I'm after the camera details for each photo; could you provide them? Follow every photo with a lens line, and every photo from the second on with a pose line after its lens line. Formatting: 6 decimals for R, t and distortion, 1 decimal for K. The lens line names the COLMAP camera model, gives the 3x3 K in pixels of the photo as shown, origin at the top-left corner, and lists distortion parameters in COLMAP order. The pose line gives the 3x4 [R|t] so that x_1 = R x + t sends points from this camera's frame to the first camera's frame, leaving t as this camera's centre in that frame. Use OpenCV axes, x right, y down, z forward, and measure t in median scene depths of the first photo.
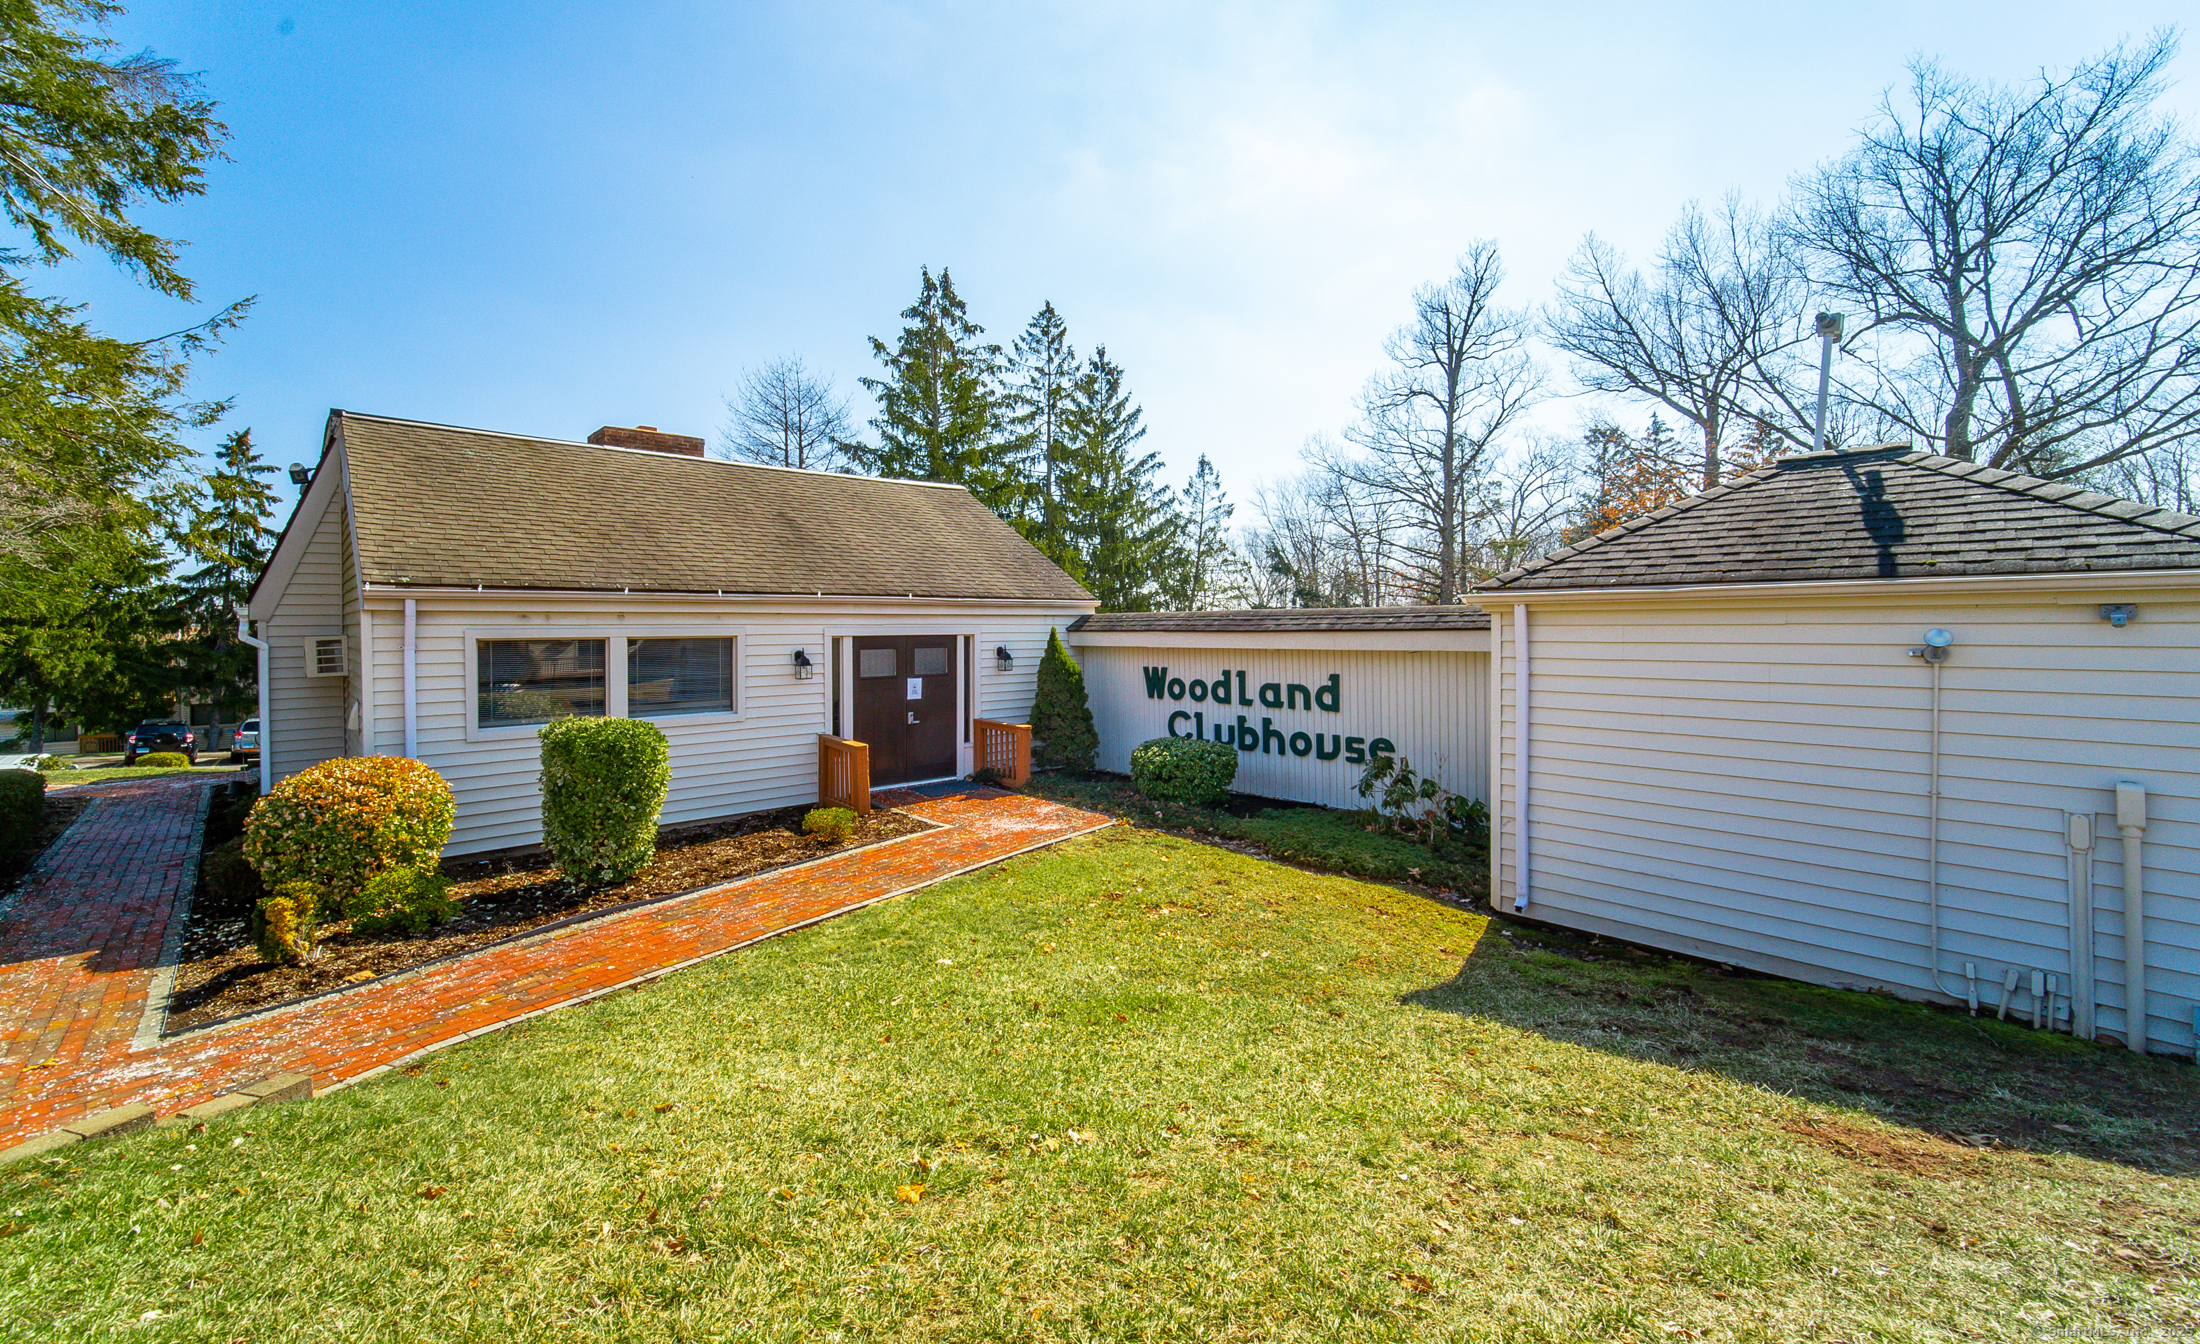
lens RADIAL K [[881.0, 0, 1091.4], [0, 881.0, 654.5], [0, 0, 1]] dist [-0.002201, 0.000989]
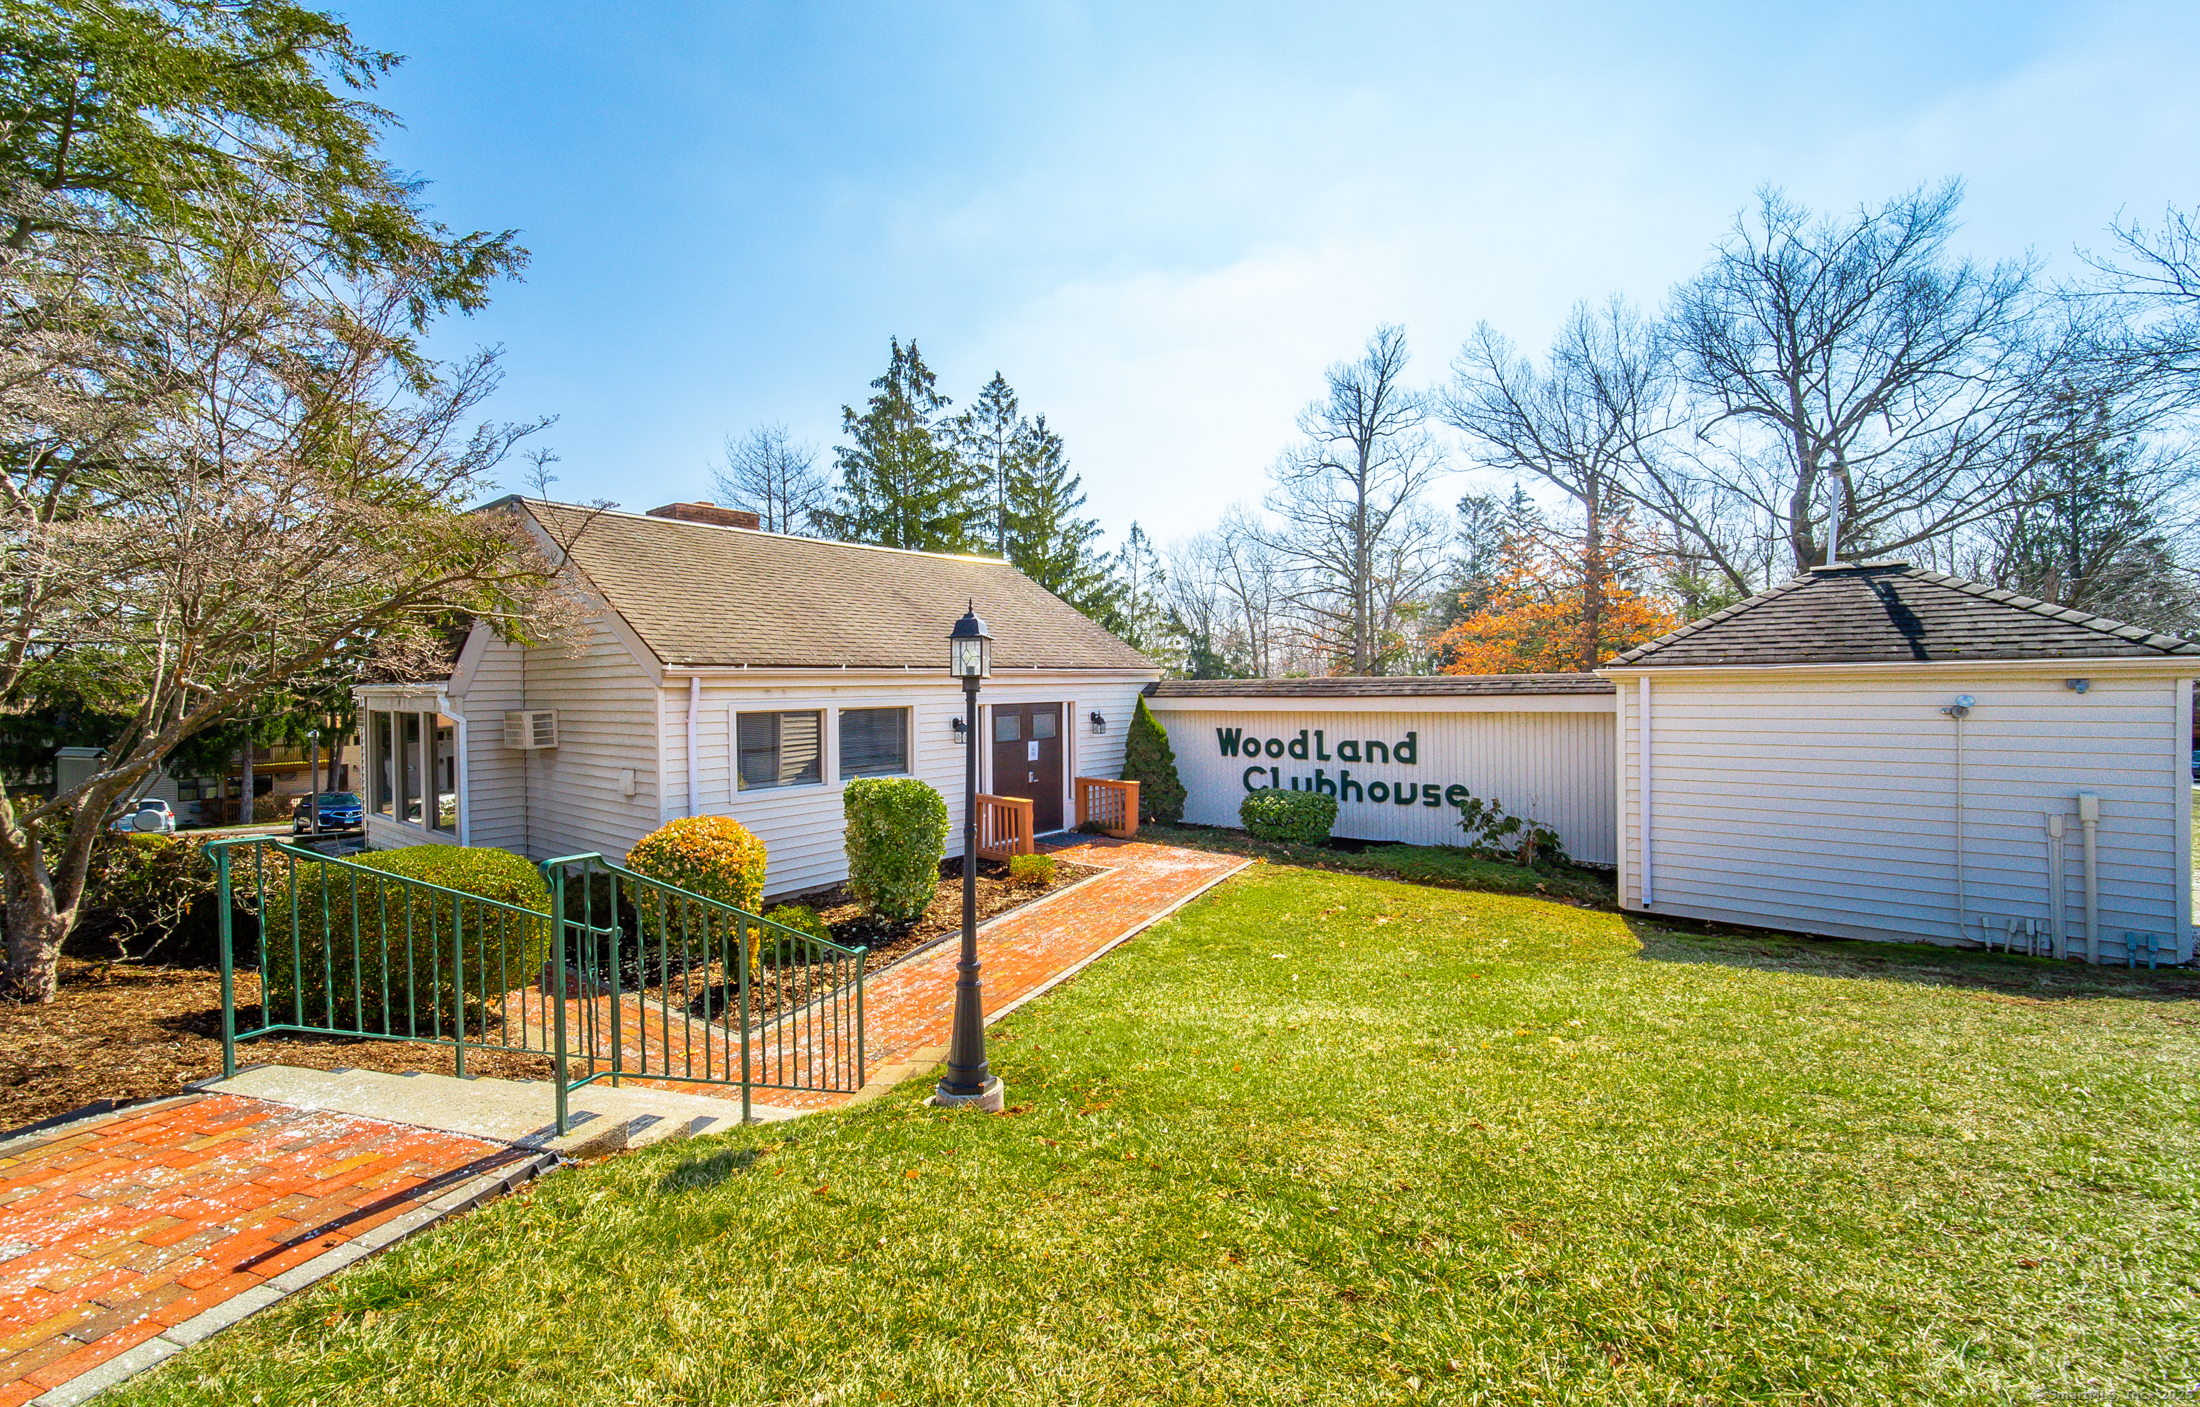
lens RADIAL K [[907.6, 0, 1059.3], [0, 907.6, 710.0], [0, 0, 1]] dist [-0.000946, -0.000467]
pose [[0.992635, -0.011954, 0.120549, -0.264437], [0.012723, 0.999903, -0.005614, -0.005072], [-0.120470, 0.007106, 0.992691, -0.121801]]
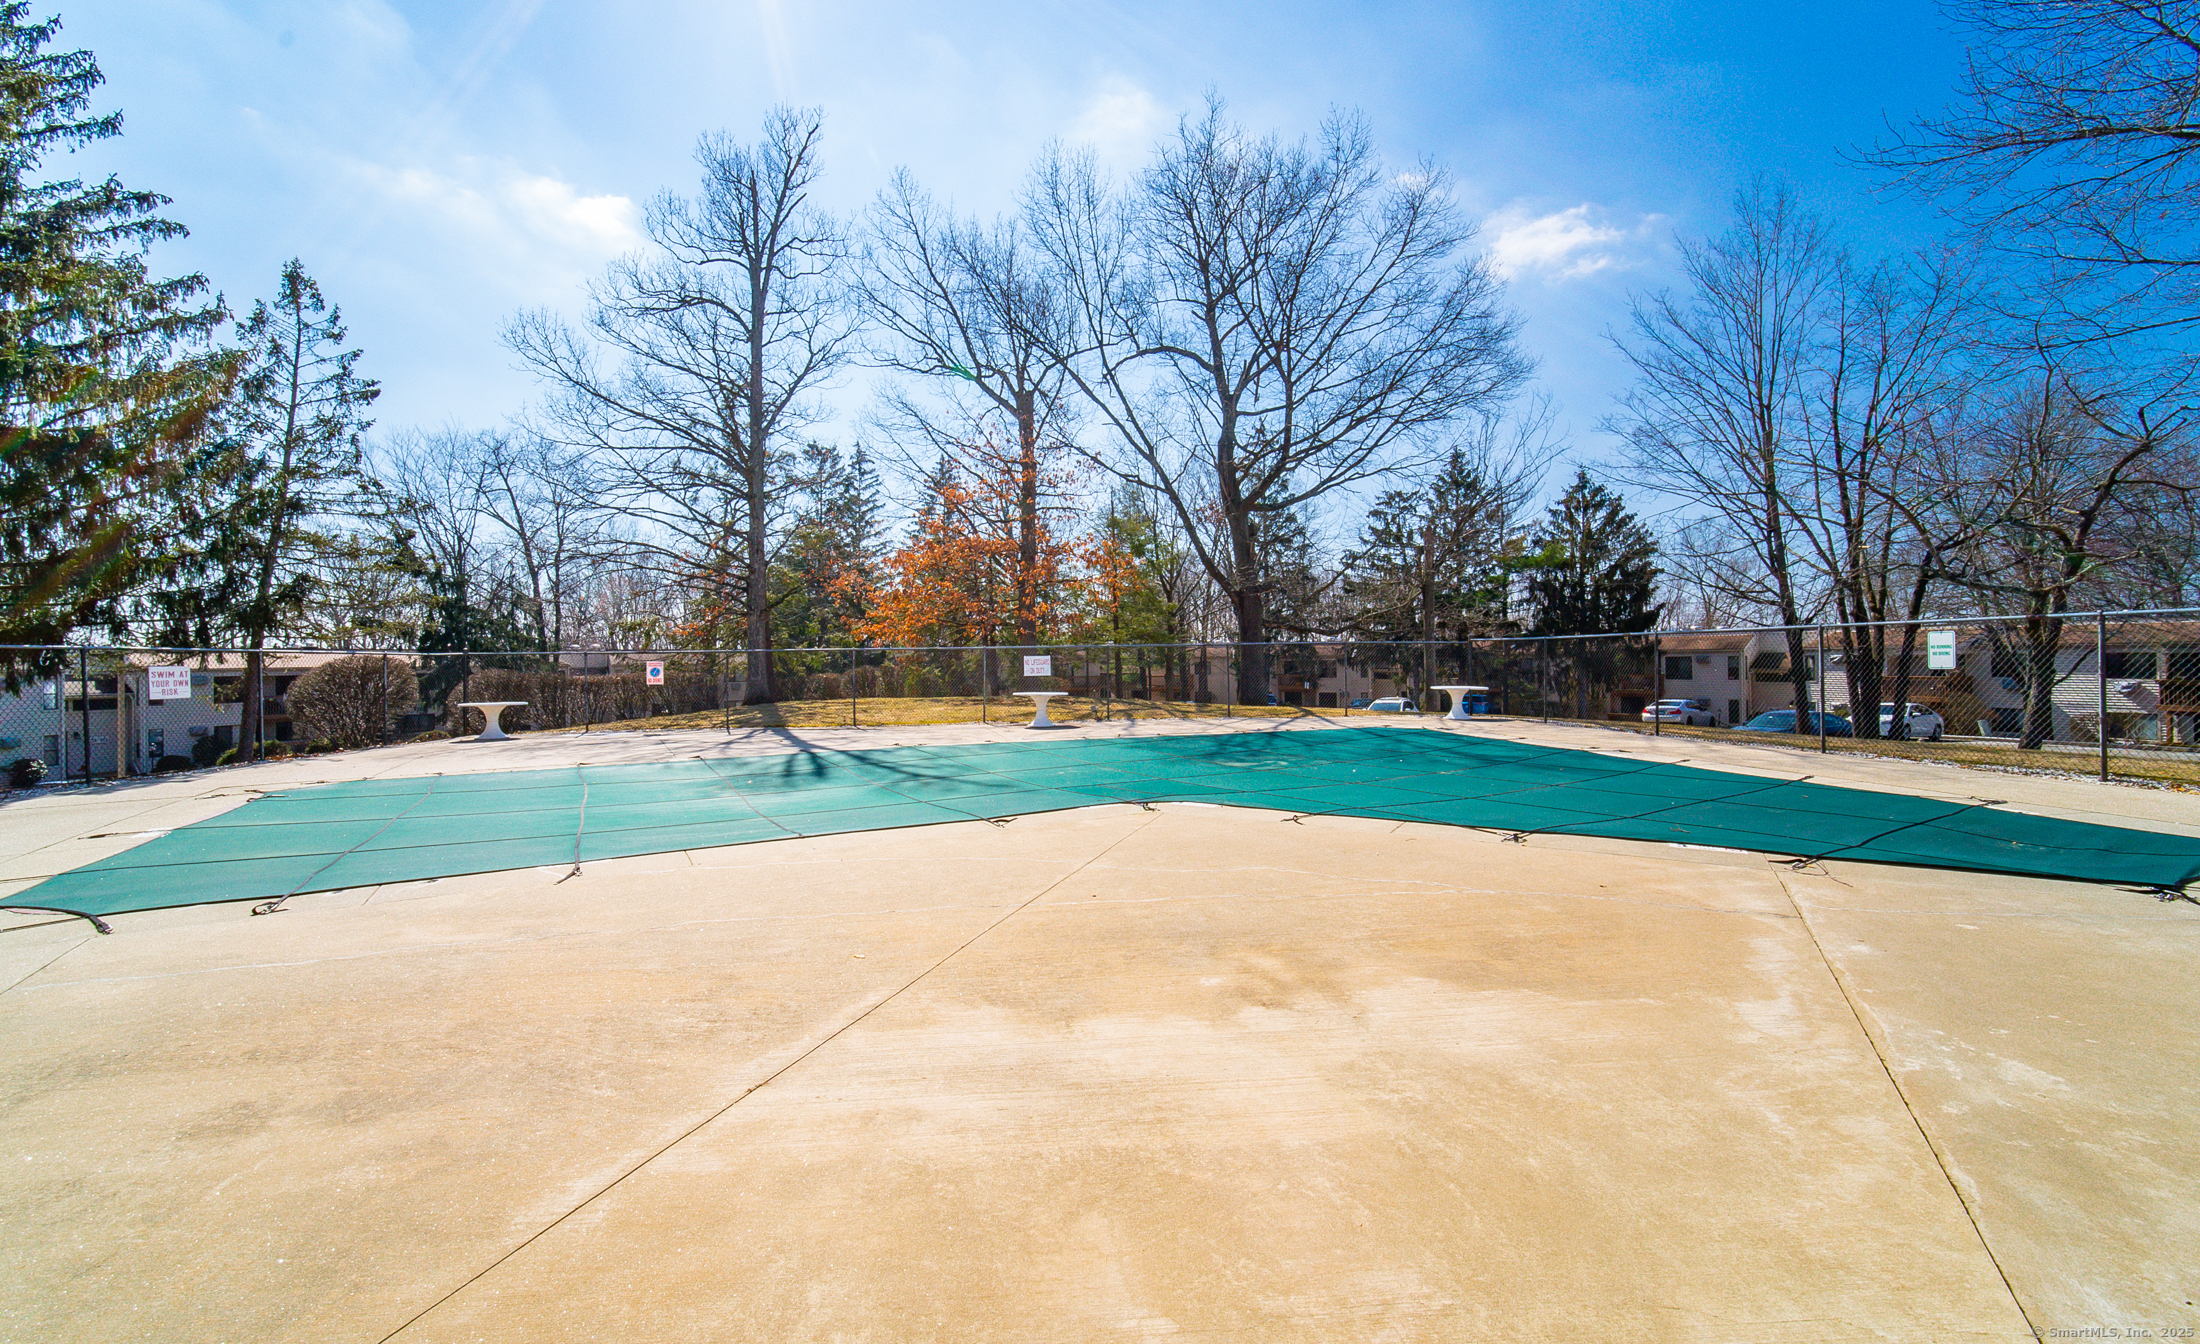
lens RADIAL K [[881.0, 0, 1091.4], [0, 881.0, 654.5], [0, 0, 1]] dist [-0.002201, 0.000989]
pose [[0.611257, -0.000342, 0.791432, 0.039156], [0.037856, 0.998868, -0.028805, 0.039607], [-0.790526, 0.047568, 0.610578, 1.095024]]
